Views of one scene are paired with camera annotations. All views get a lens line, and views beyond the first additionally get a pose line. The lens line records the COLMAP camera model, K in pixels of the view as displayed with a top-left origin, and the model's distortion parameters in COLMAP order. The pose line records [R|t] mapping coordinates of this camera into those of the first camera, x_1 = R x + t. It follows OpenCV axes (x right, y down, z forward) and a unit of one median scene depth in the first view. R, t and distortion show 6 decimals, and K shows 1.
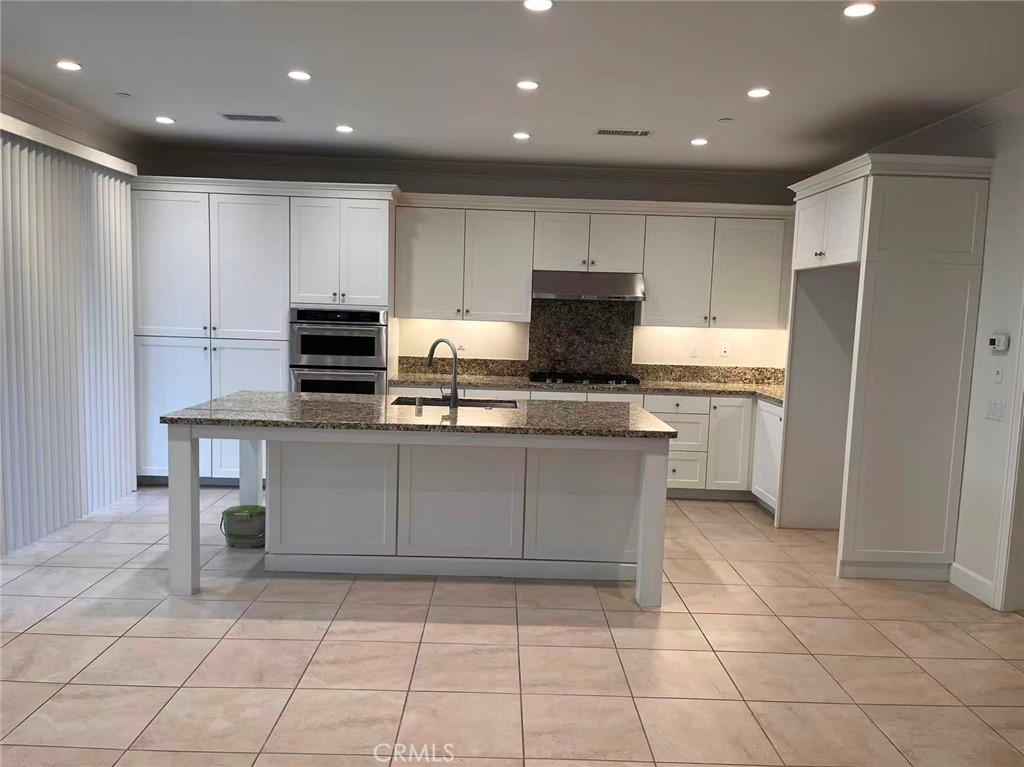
lens RADIAL K [[769.3, 0, 513.9], [0, 769.3, 386.7], [0, 0, 1]] dist [0.048348, -0.033912]
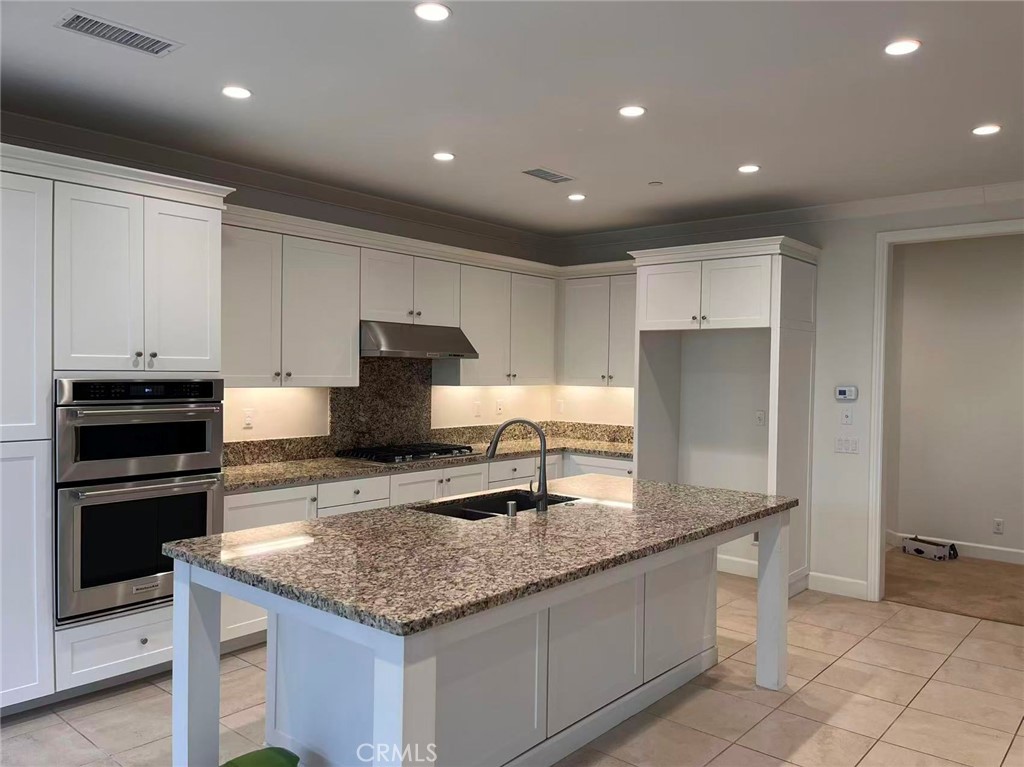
lens RADIAL K [[769.3, 0, 519.4], [0, 769.3, 387.3], [0, 0, 1]] dist [0.048348, -0.033912]
pose [[0.663496, -0.039922, 0.747114, -0.483478], [0.080080, 0.996628, -0.017862, -0.059818], [-0.743882, 0.071680, 0.664456, 0.383983]]
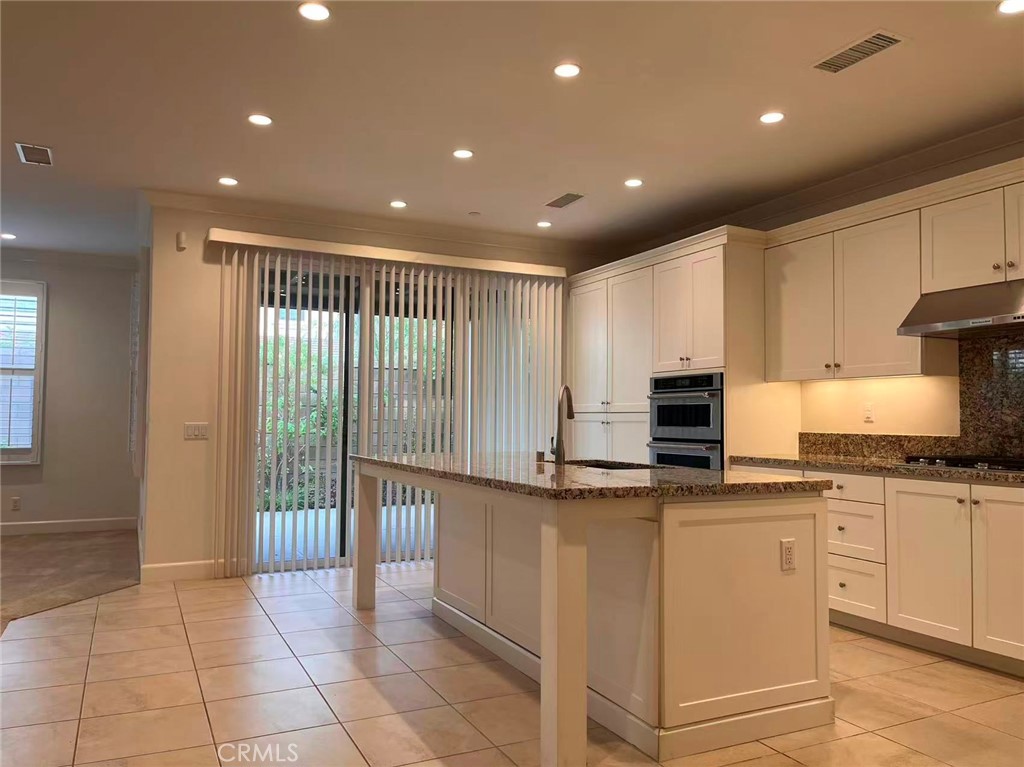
lens RADIAL K [[769.3, 0, 506.1], [0, 769.3, 386.4], [0, 0, 1]] dist [0.048348, -0.033912]
pose [[0.420906, -0.068255, -0.904533, 0.497617], [-0.080663, 0.990399, -0.112269, 0.030230], [0.903511, 0.120217, 0.411359, 0.442410]]
